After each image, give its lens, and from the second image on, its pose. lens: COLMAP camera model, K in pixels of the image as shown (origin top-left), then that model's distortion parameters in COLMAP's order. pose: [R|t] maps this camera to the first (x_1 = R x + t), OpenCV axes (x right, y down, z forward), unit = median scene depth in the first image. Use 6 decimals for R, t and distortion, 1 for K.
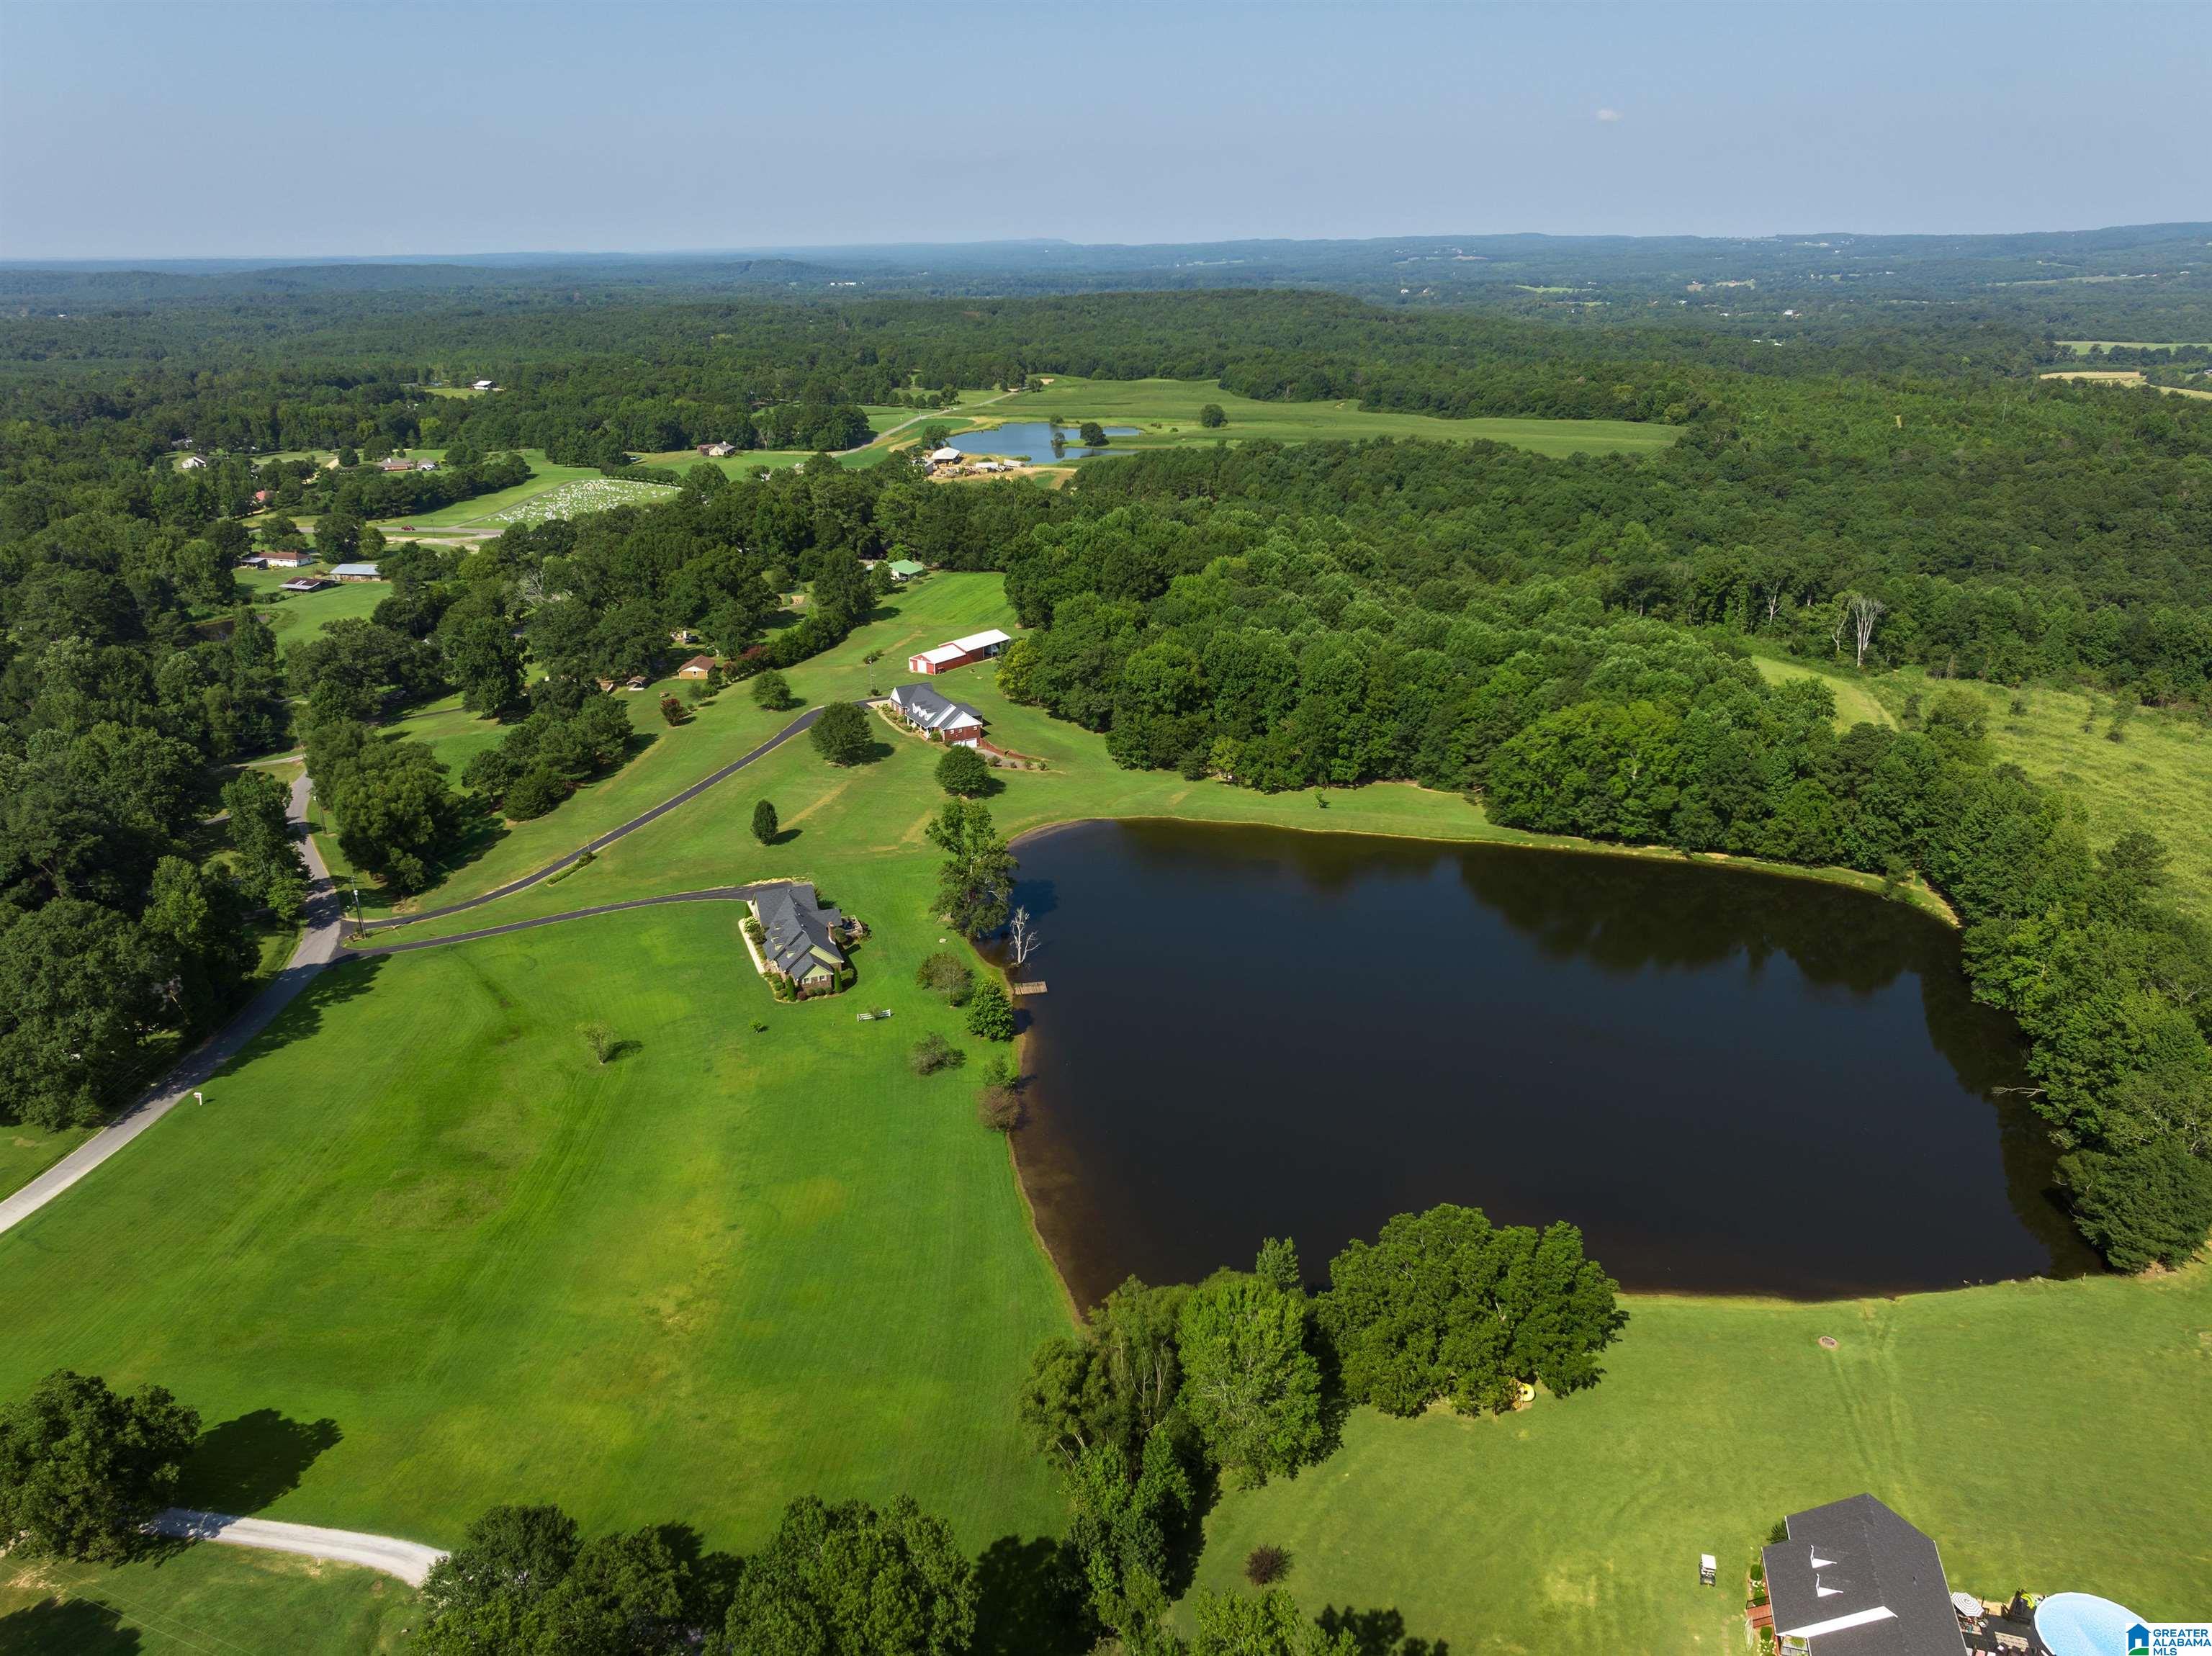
lens RADIAL K [[1547.4, 0, 1104.9], [0, 1547.4, 833.5], [0, 0, 1]] dist [-0.037810, -0.006412]
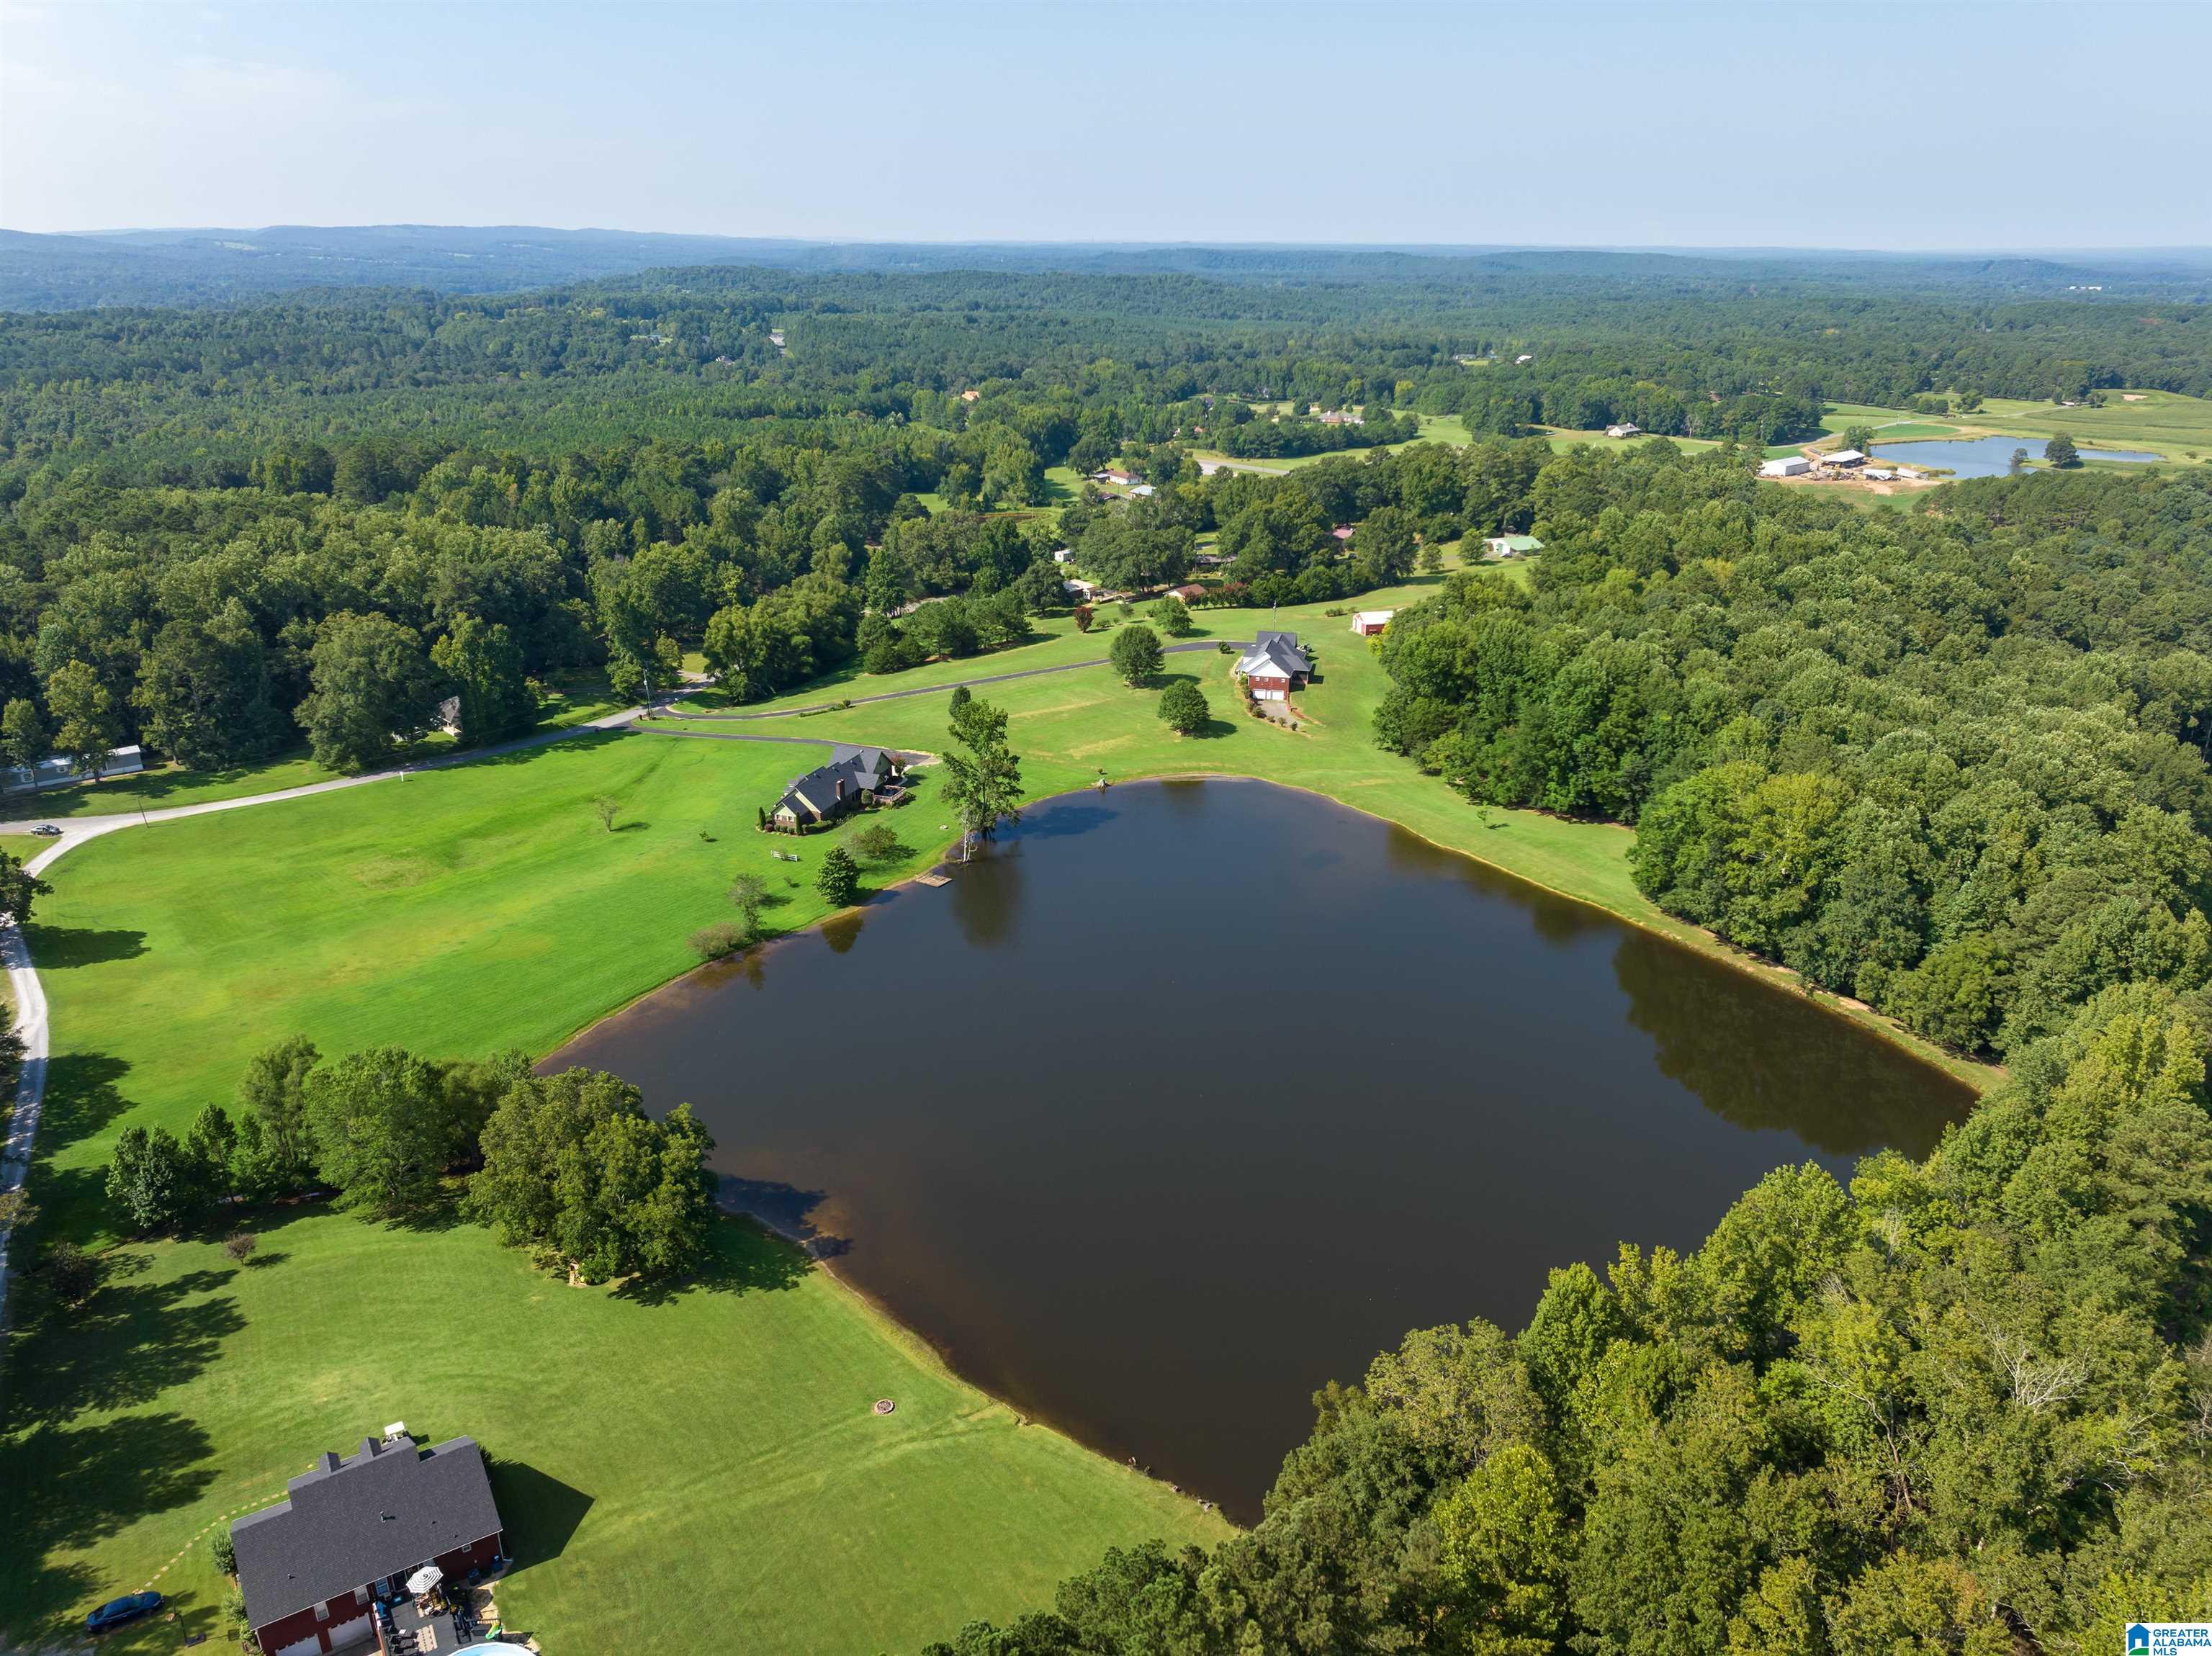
lens RADIAL K [[1547.4, 0, 1104.9], [0, 1547.4, 833.5], [0, 0, 1]] dist [-0.037810, -0.006412]
pose [[0.740287, 0.241159, -0.627548, 0.523852], [-0.239064, 0.966866, 0.089544, -0.039206], [0.628349, 0.083736, 0.773411, 0.203594]]
